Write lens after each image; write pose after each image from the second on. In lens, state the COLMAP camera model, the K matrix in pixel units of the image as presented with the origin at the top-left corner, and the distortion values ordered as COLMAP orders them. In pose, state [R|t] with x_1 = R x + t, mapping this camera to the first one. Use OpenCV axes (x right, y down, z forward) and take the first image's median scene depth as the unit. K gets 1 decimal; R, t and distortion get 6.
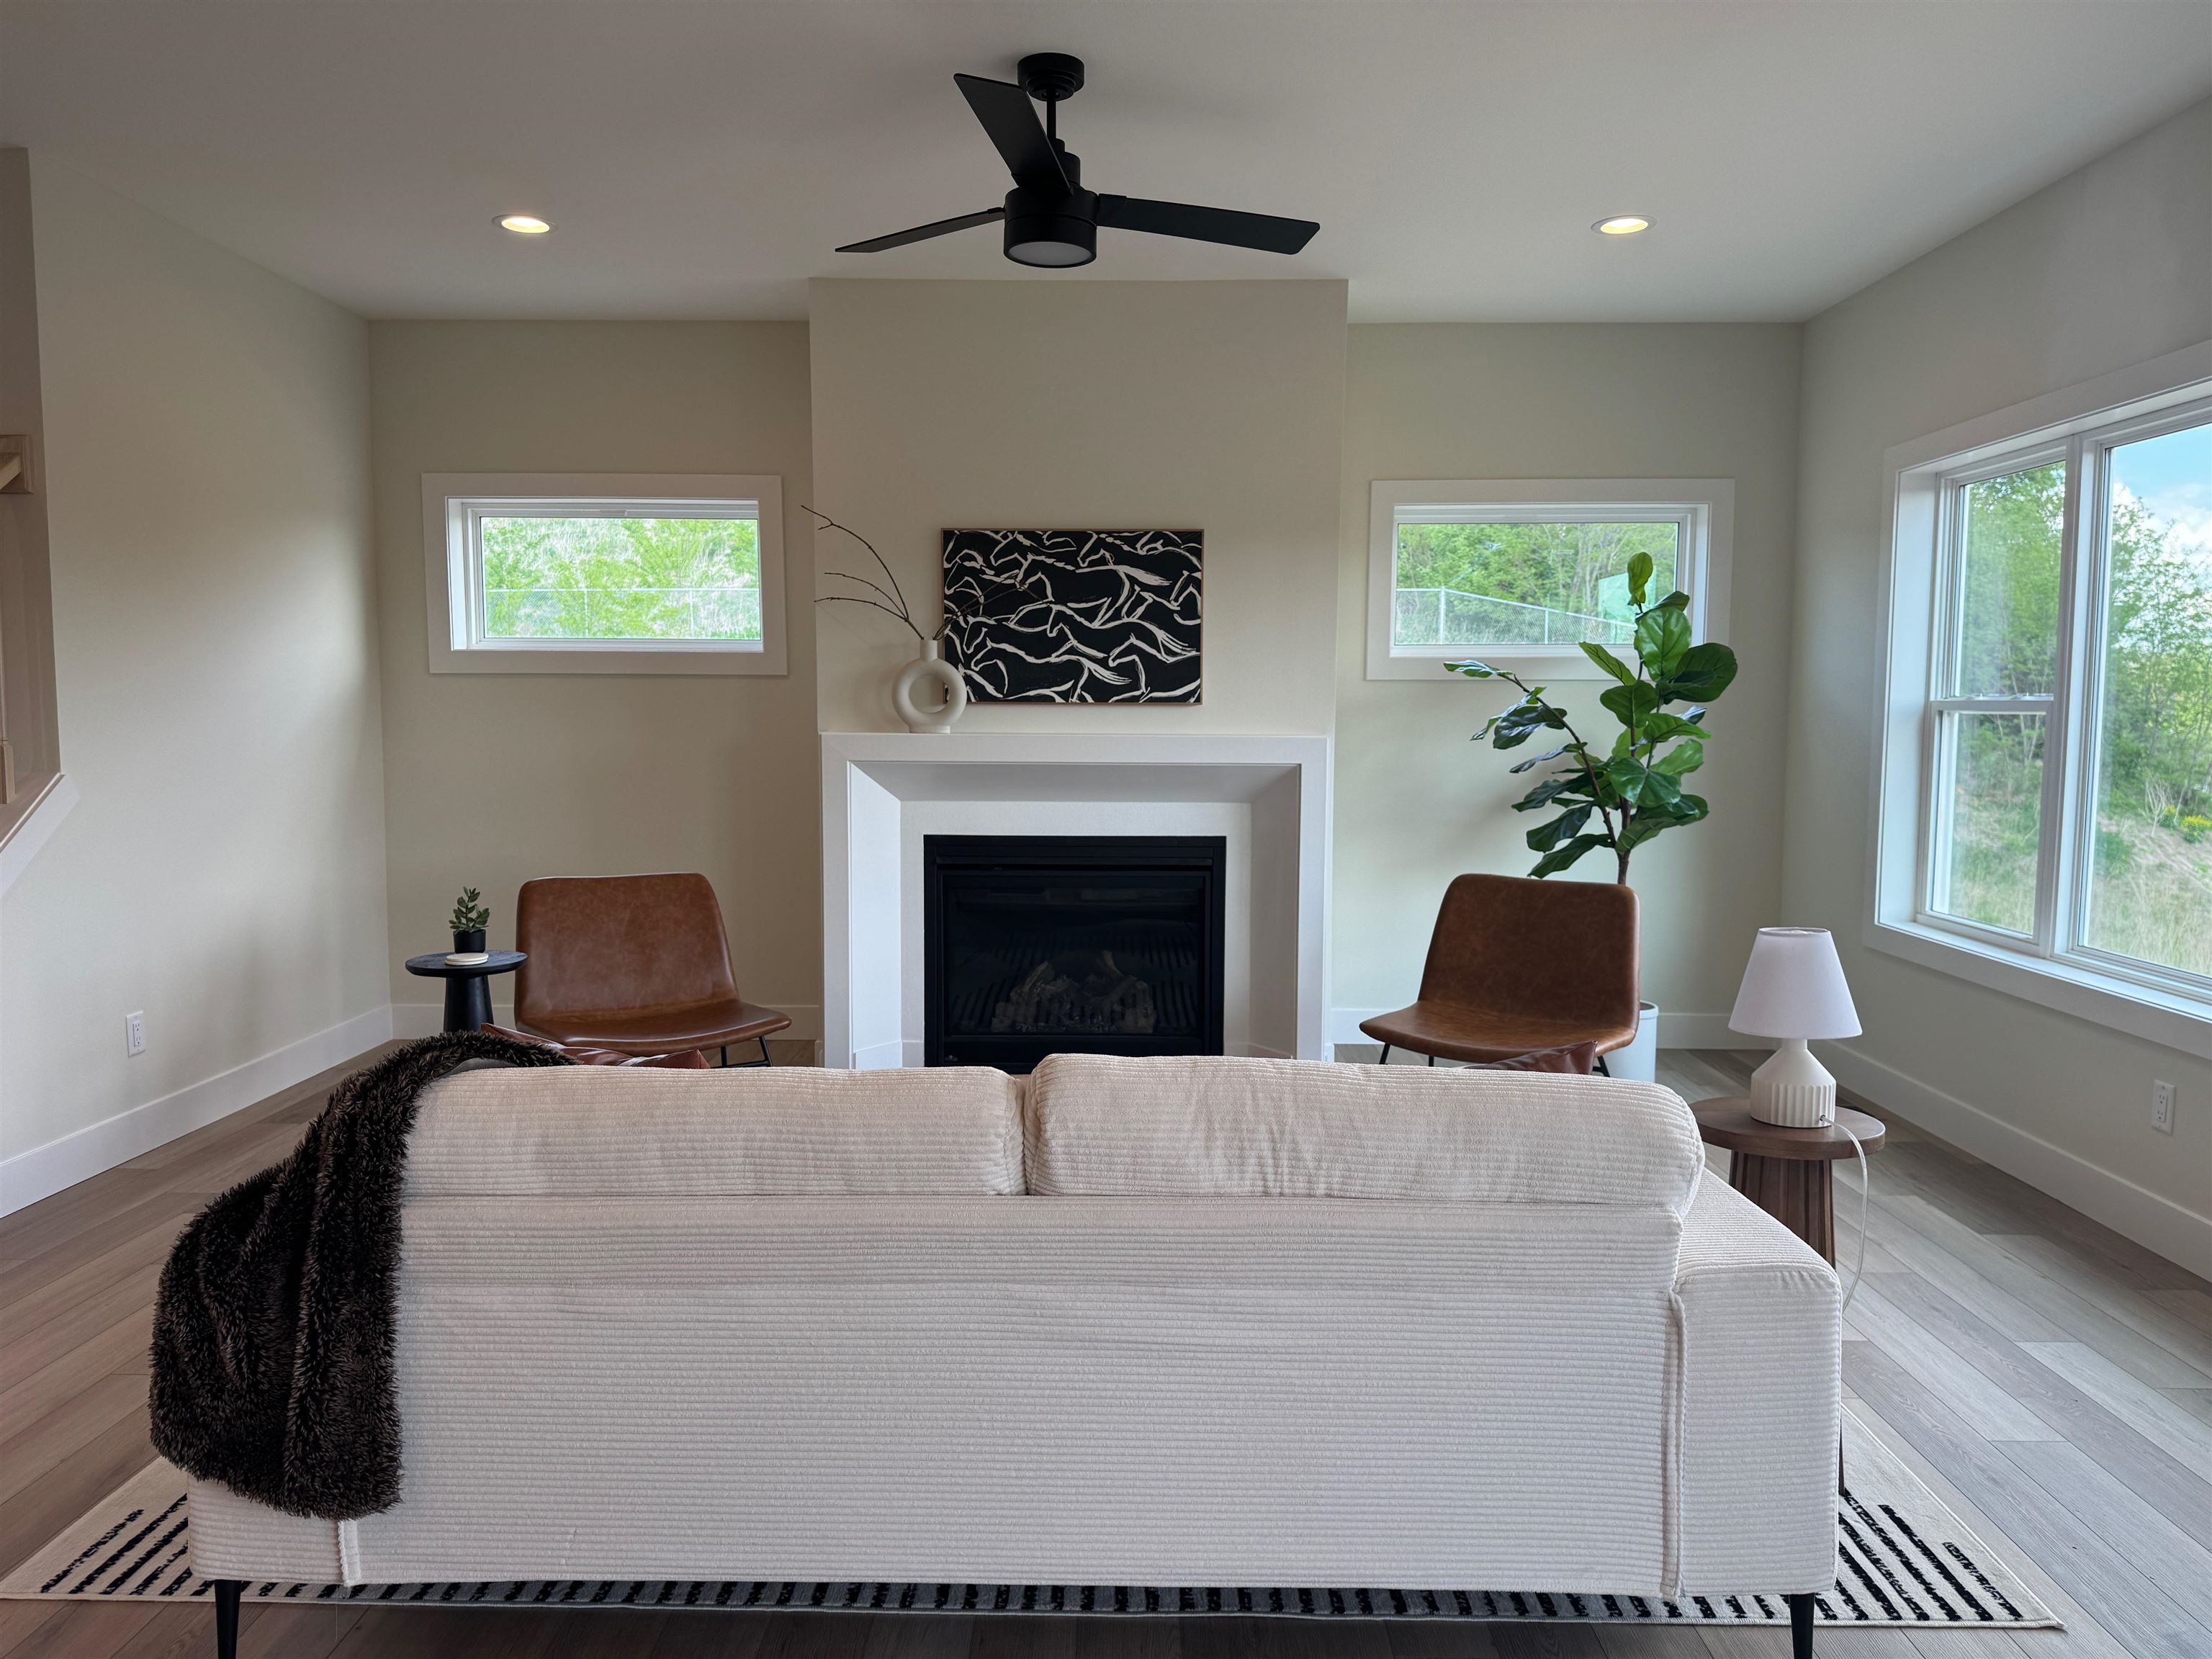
lens RADIAL K [[1523.6, 0, 1113.8], [0, 1523.6, 840.4], [0, 0, 1]] dist [0.045533, -0.045536]
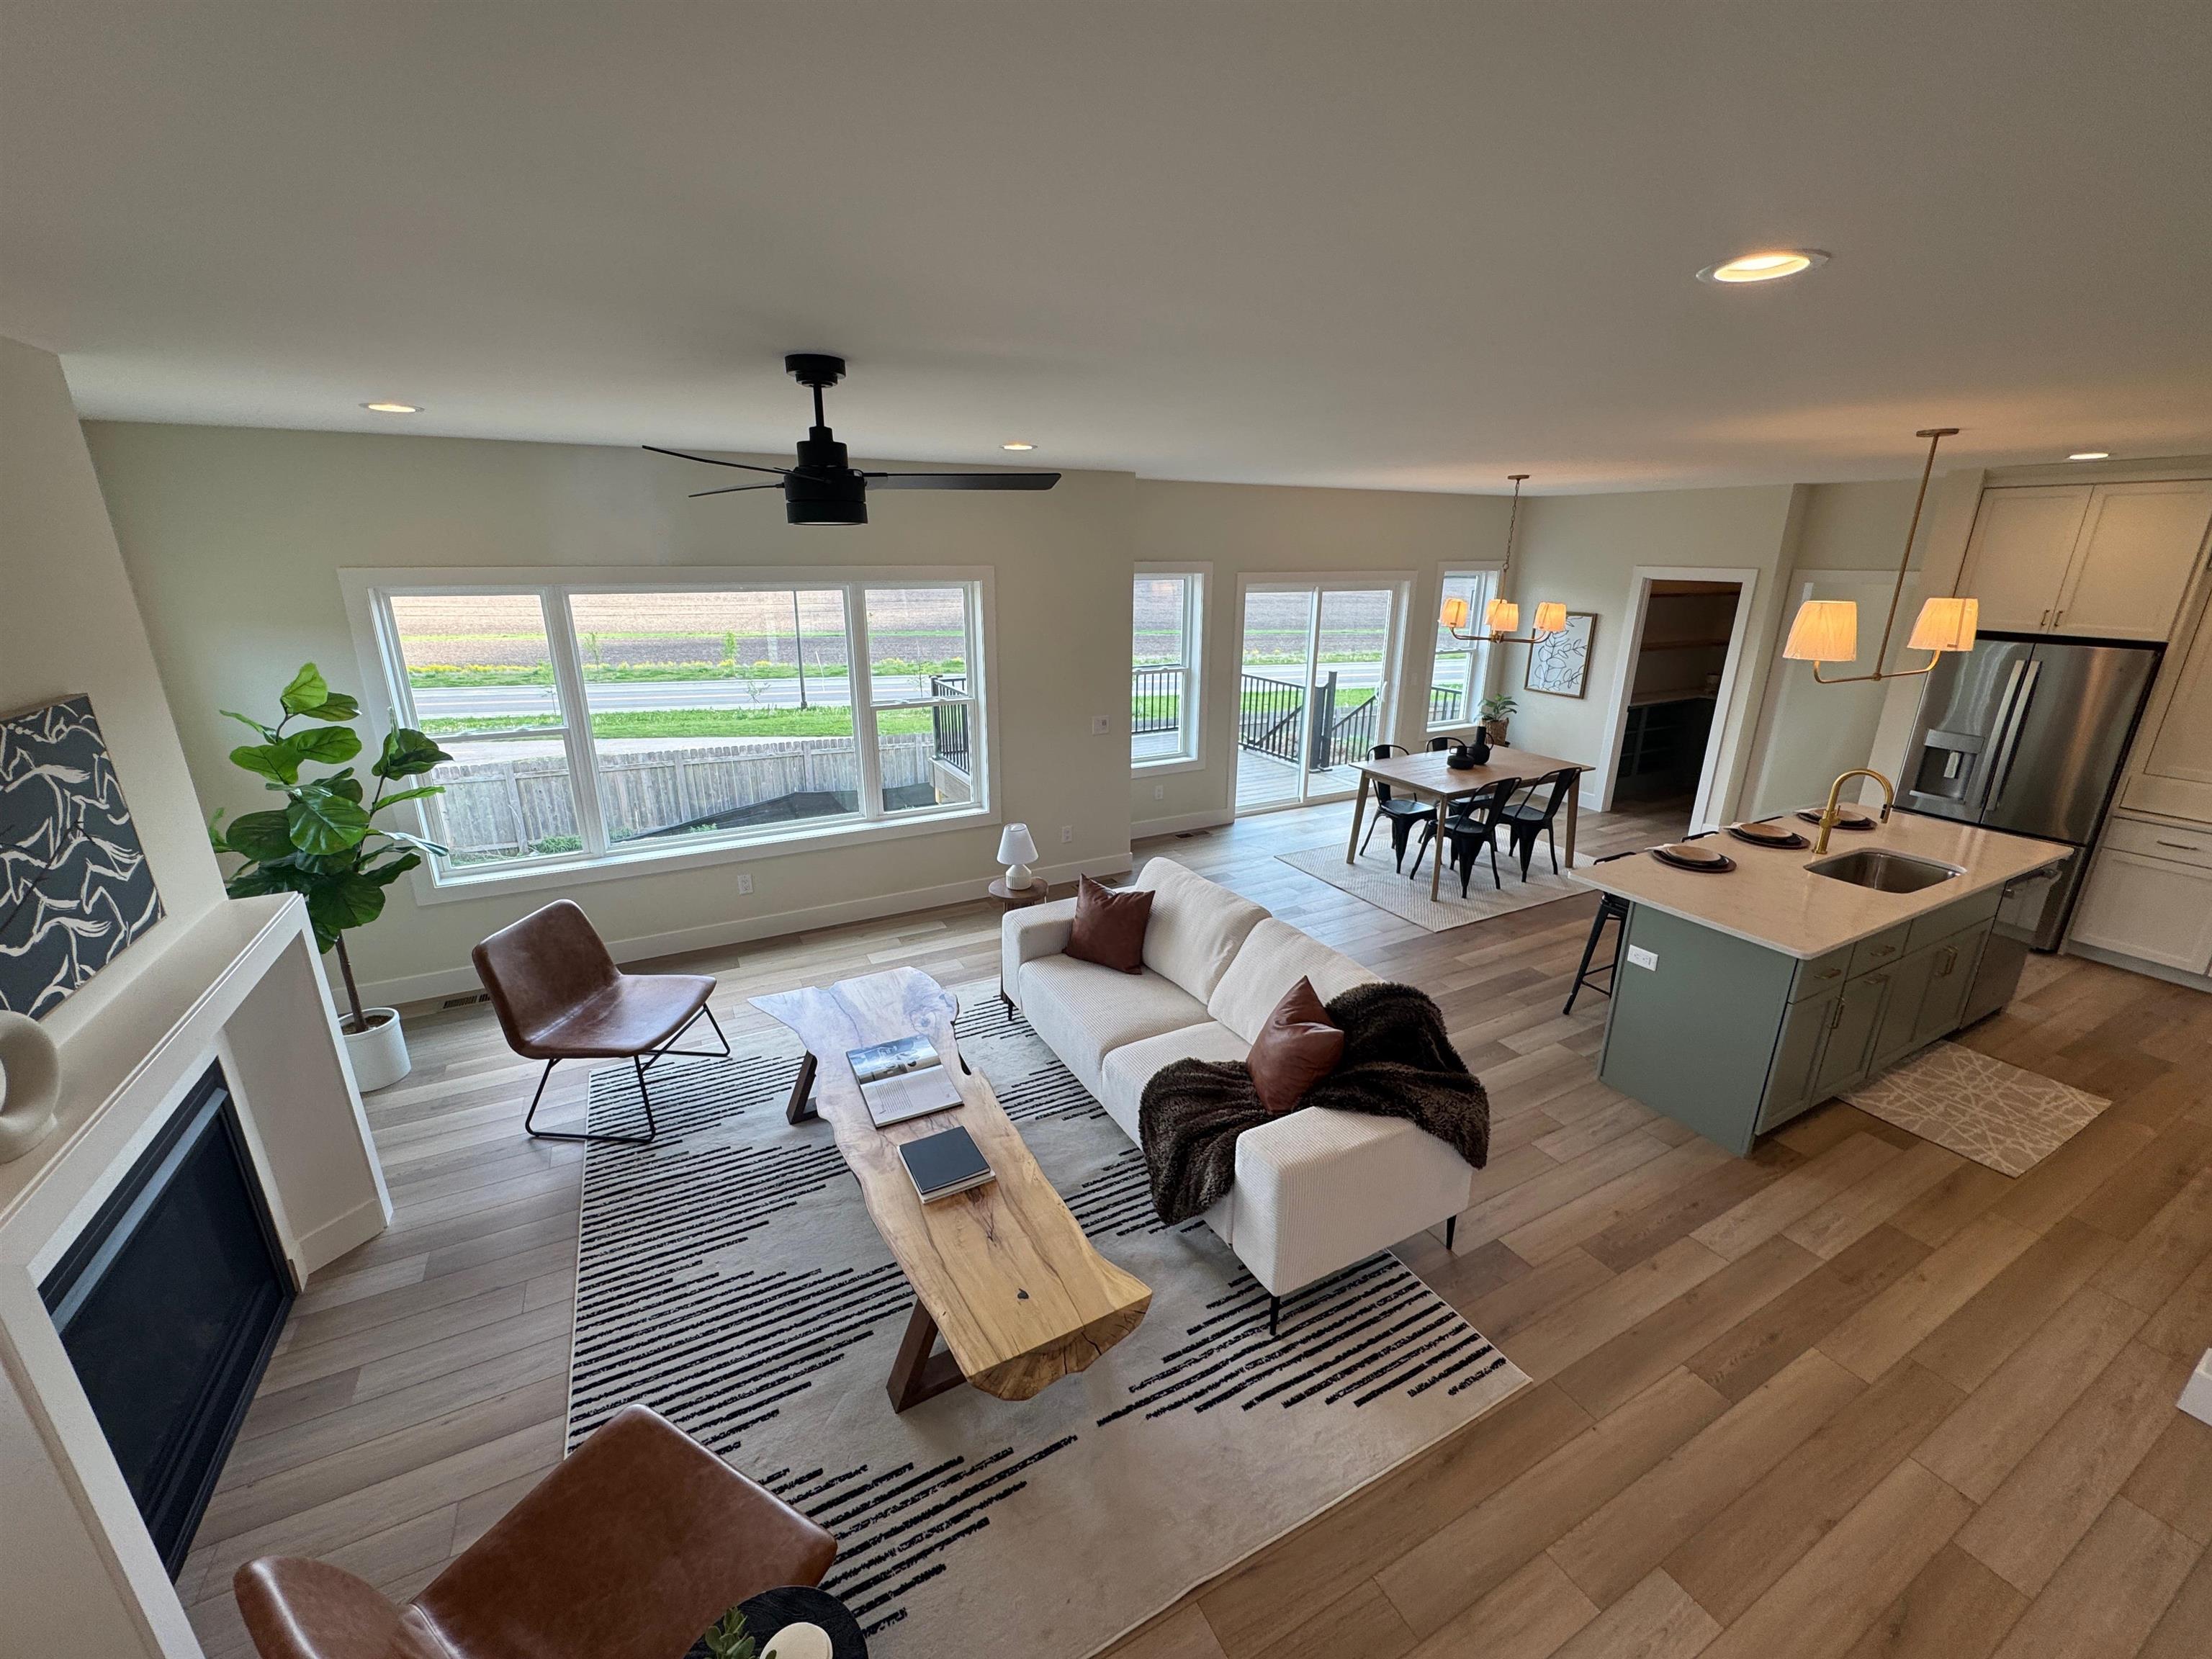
lens RADIAL K [[862.9, 0, 1087.5], [0, 862.9, 818.2], [0, 0, 1]] dist [0.001107, -0.000860]
pose [[-0.472735, -0.263799, 0.840793, -0.517418], [0.059268, 0.942461, 0.329021, -0.252882], [-0.879209, 0.205372, -0.429899, 0.770622]]
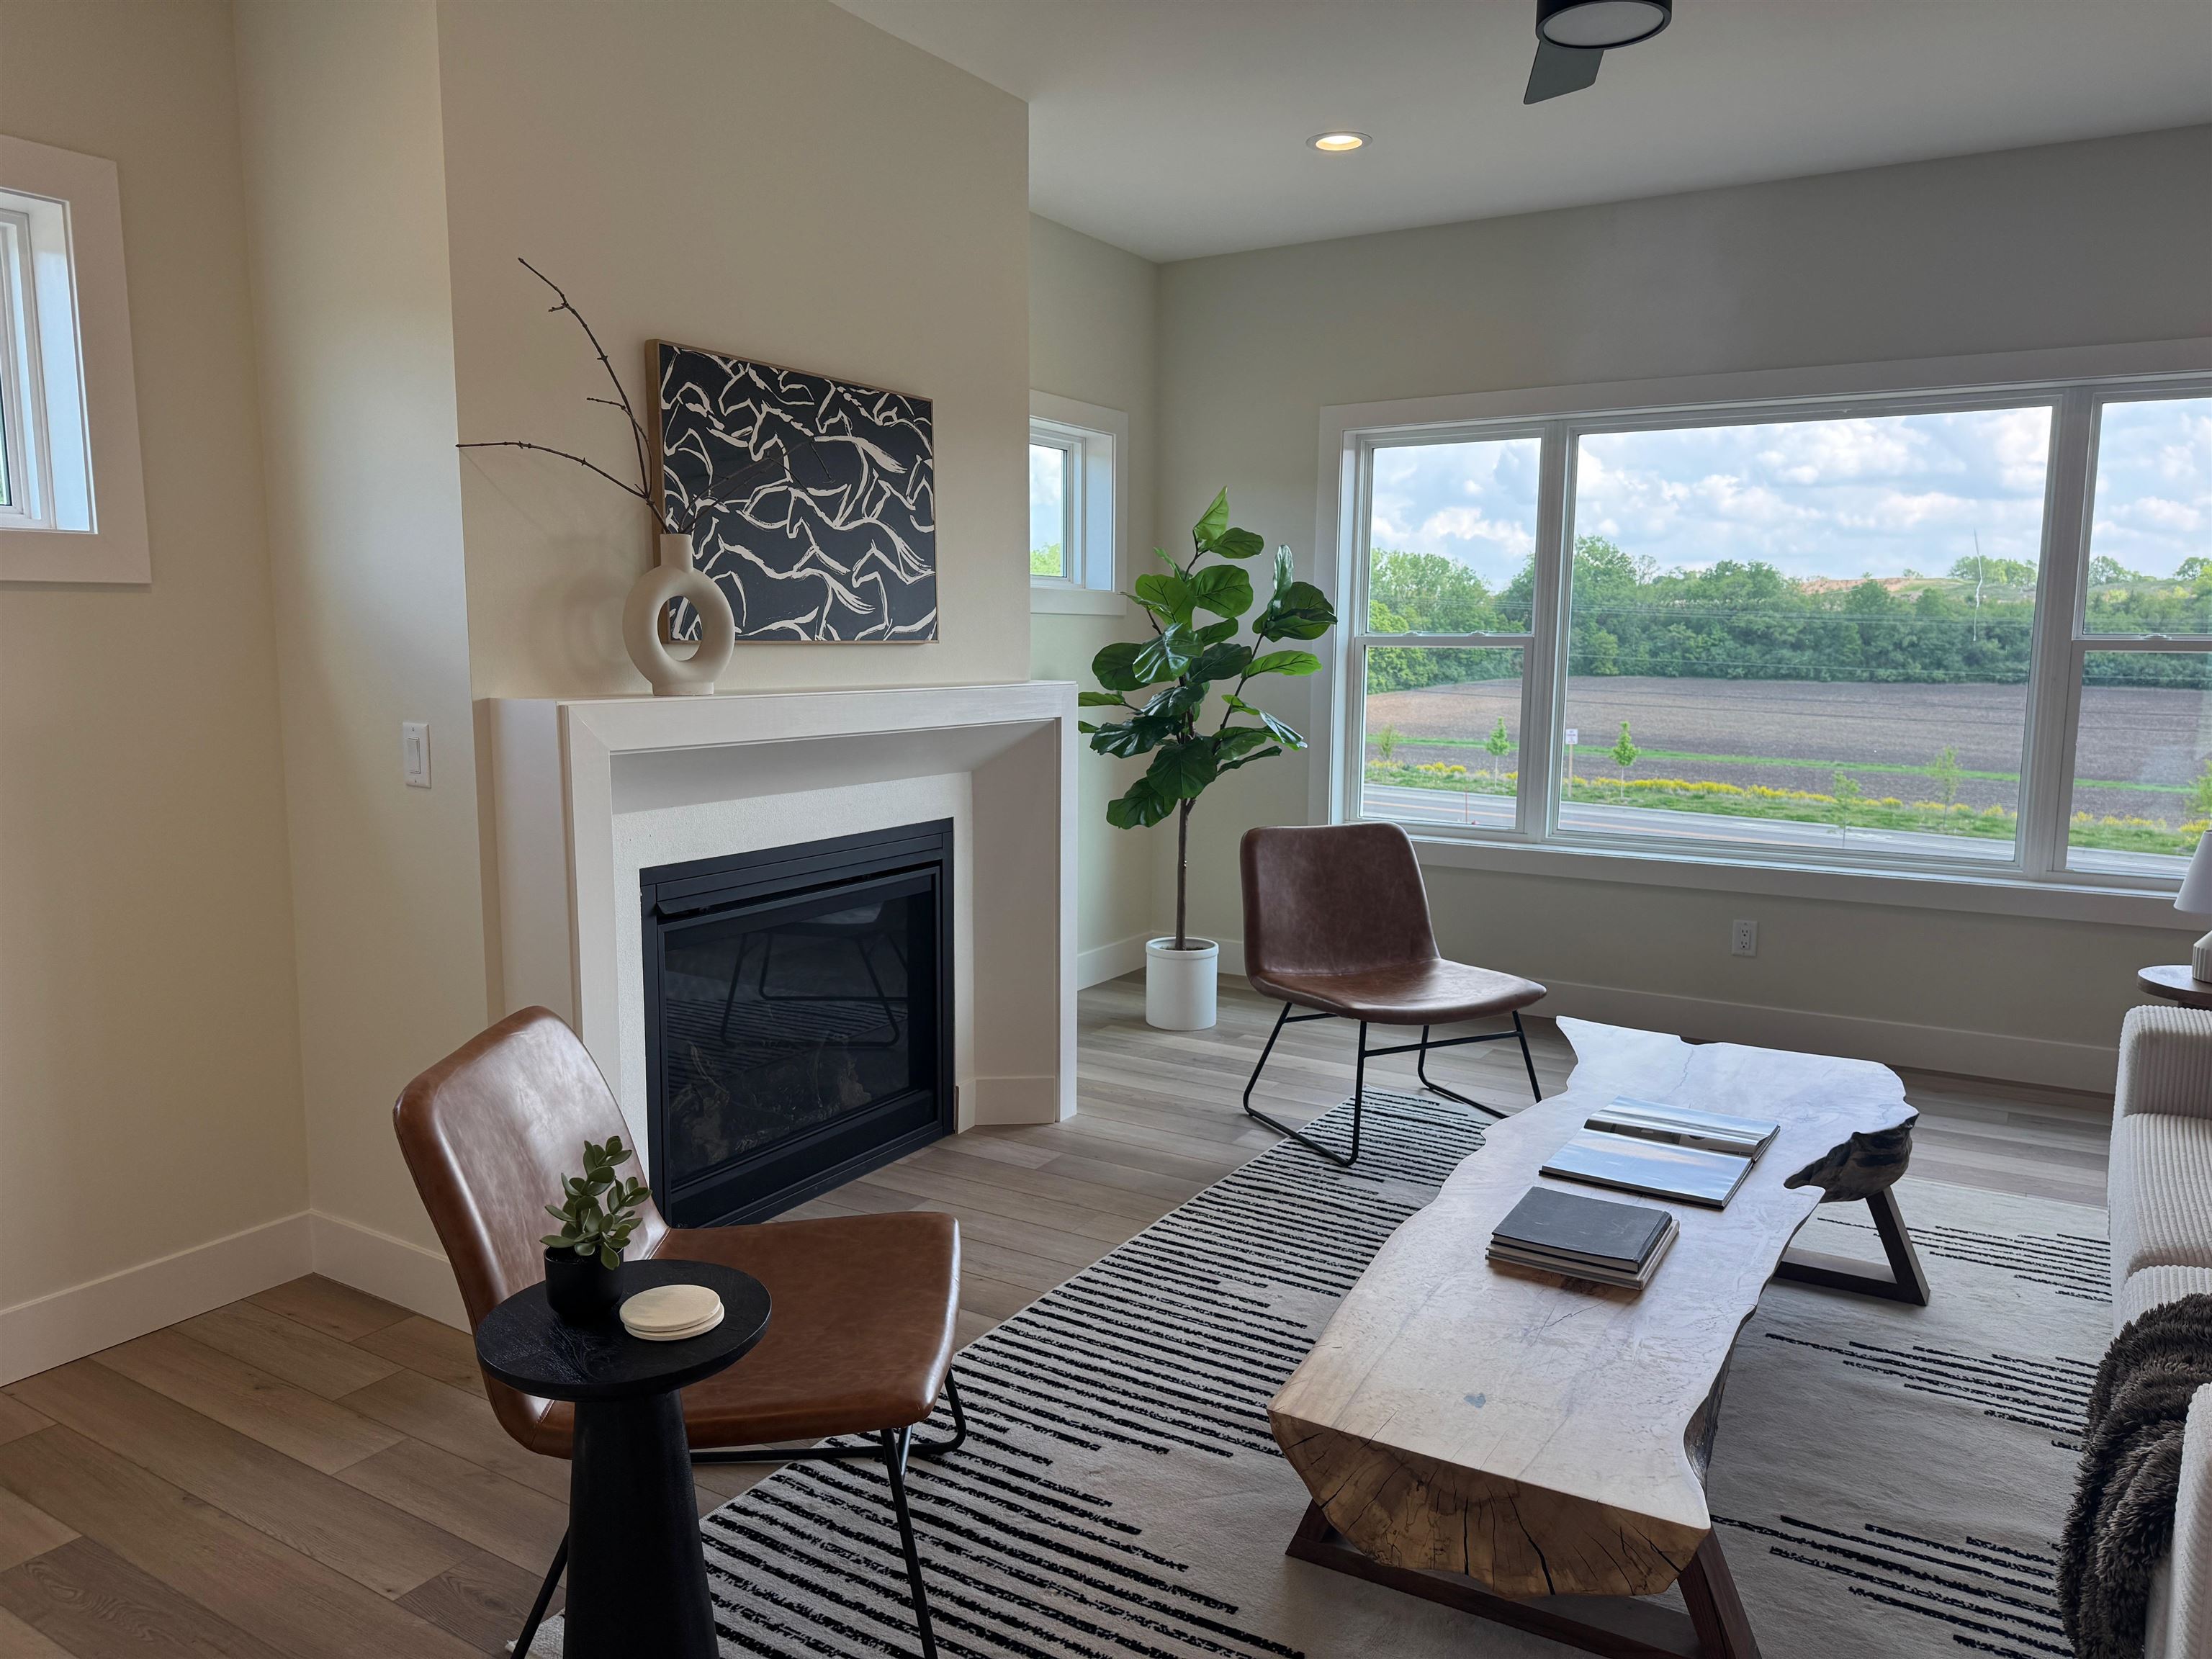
lens RADIAL K [[1523.6, 0, 1136.0], [0, 1523.6, 839.9], [0, 0, 1]] dist [0.045533, -0.045536]
pose [[0.499479, -0.118497, 0.858183, -0.539046], [0.061792, 0.992951, 0.101141, -0.063480], [-0.864119, 0.002511, 0.503281, 0.549648]]
